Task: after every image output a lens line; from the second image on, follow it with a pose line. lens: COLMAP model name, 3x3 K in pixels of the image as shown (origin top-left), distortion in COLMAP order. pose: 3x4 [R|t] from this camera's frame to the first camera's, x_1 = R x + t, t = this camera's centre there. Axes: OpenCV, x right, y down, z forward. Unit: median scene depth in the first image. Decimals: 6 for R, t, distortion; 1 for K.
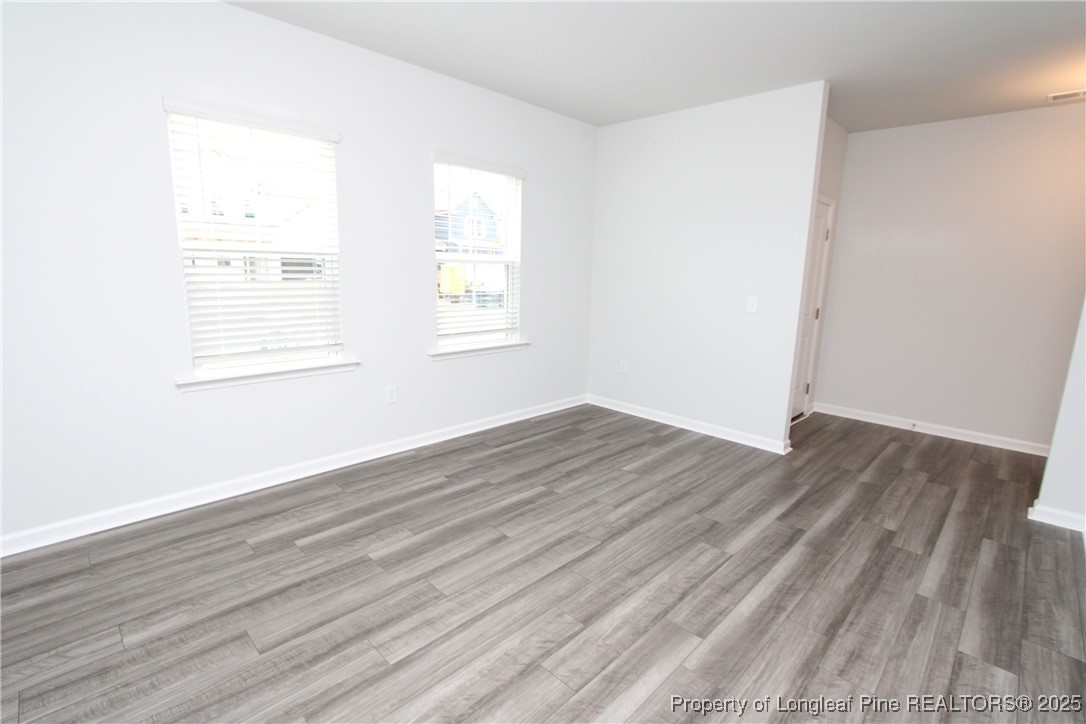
lens RADIAL K [[505.1, 0, 539.6], [0, 505.1, 364.7], [0, 0, 1]] dist [-0.029073, 0.006159]
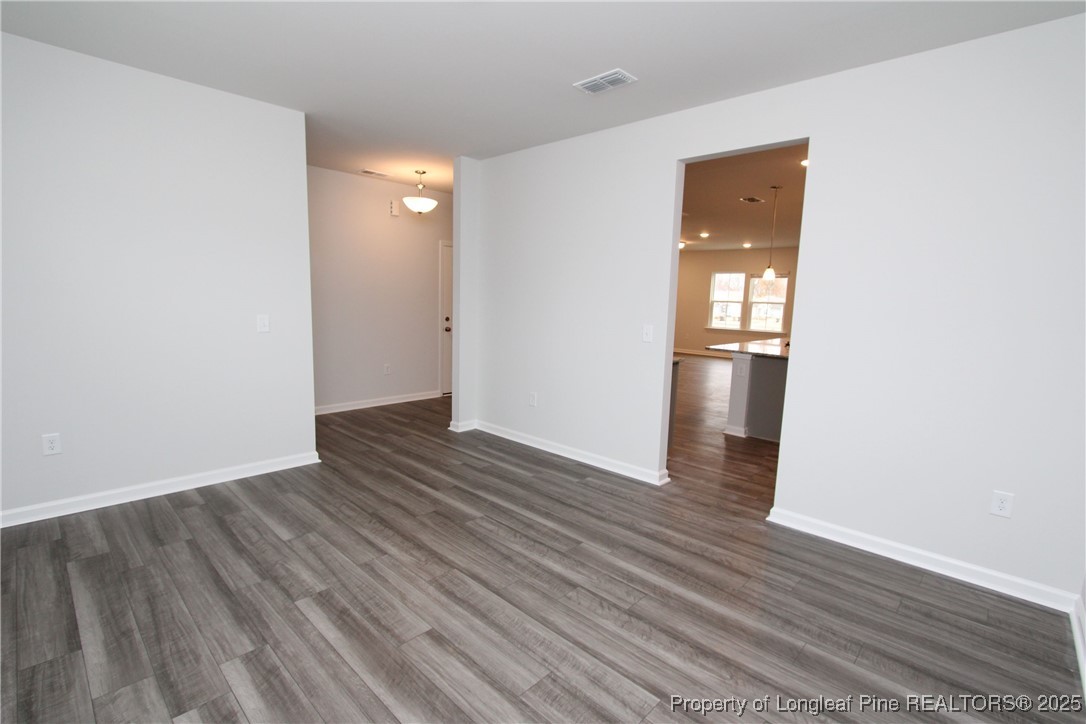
lens RADIAL K [[505.1, 0, 539.6], [0, 505.1, 364.7], [0, 0, 1]] dist [-0.029073, 0.006159]
pose [[-0.019254, -0.159441, 0.987020, -0.758297], [0.157307, 0.974424, 0.160475, -0.165634], [-0.987362, 0.158355, 0.006319, 0.726482]]
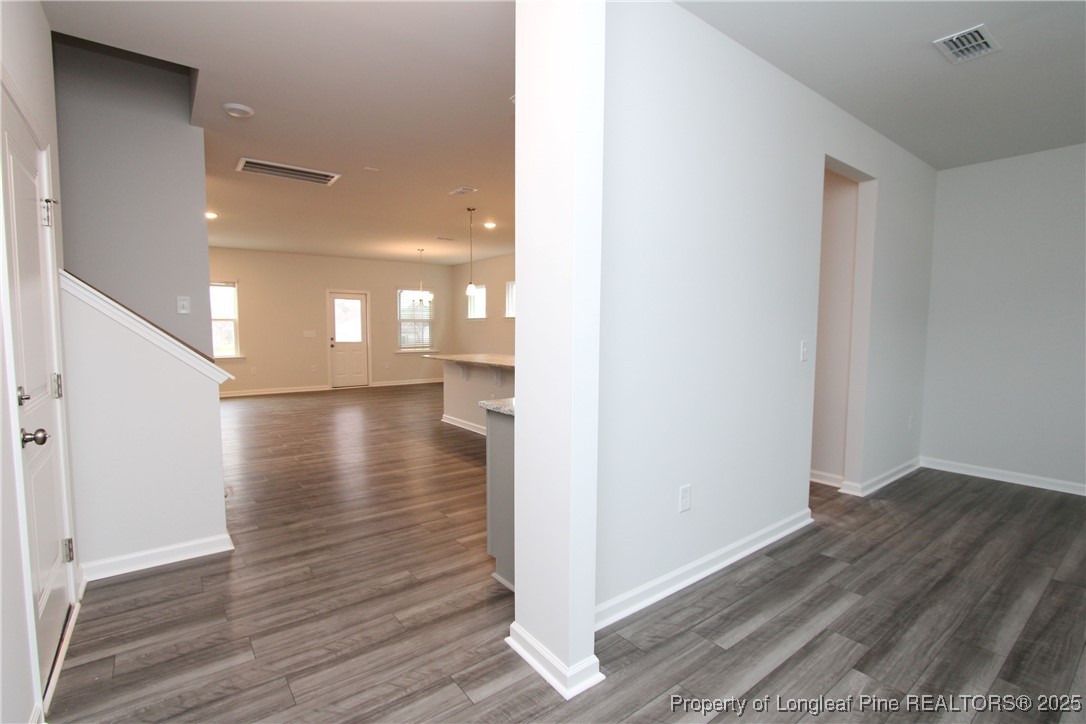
lens RADIAL K [[505.1, 0, 539.6], [0, 505.1, 364.7], [0, 0, 1]] dist [-0.029073, 0.006159]
pose [[-0.990004, -0.039720, 0.135331, 1.078981], [-0.002865, 0.964990, 0.262270, -0.245478], [-0.141010, 0.259261, -0.955458, 1.620341]]
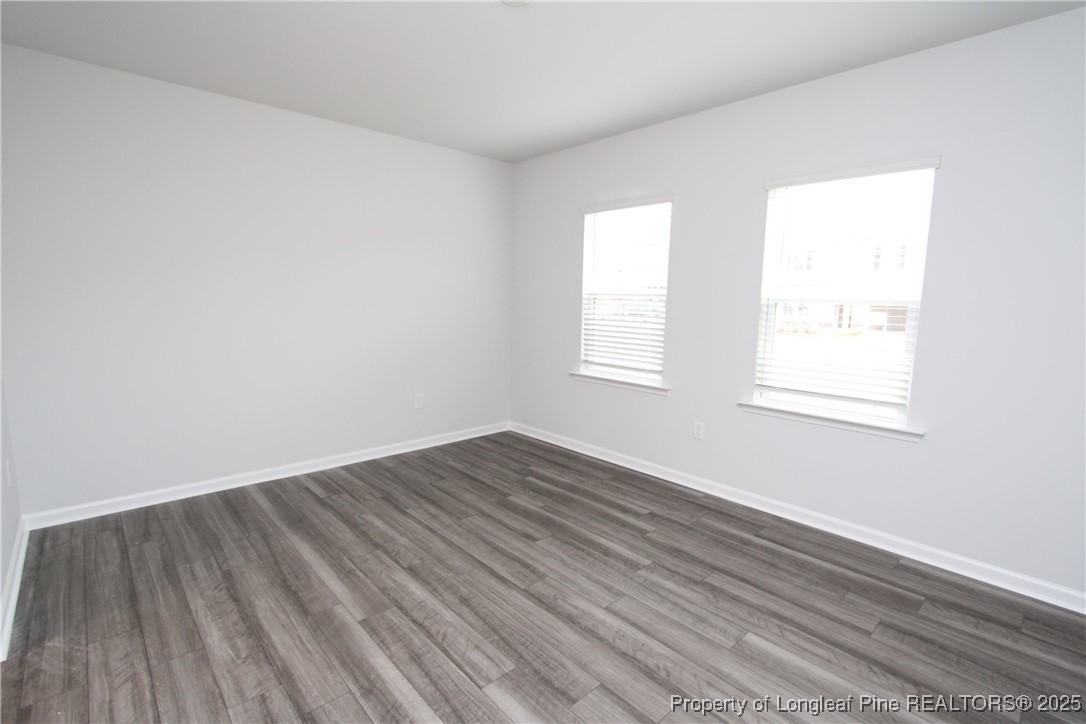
lens RADIAL K [[505.1, 0, 539.6], [0, 505.1, 364.7], [0, 0, 1]] dist [-0.029073, 0.006159]
pose [[-0.045796, 0.108746, -0.993014, 0.961227], [-0.207873, 0.971259, 0.115950, -0.162537], [0.977083, 0.211731, -0.021875, 0.914665]]
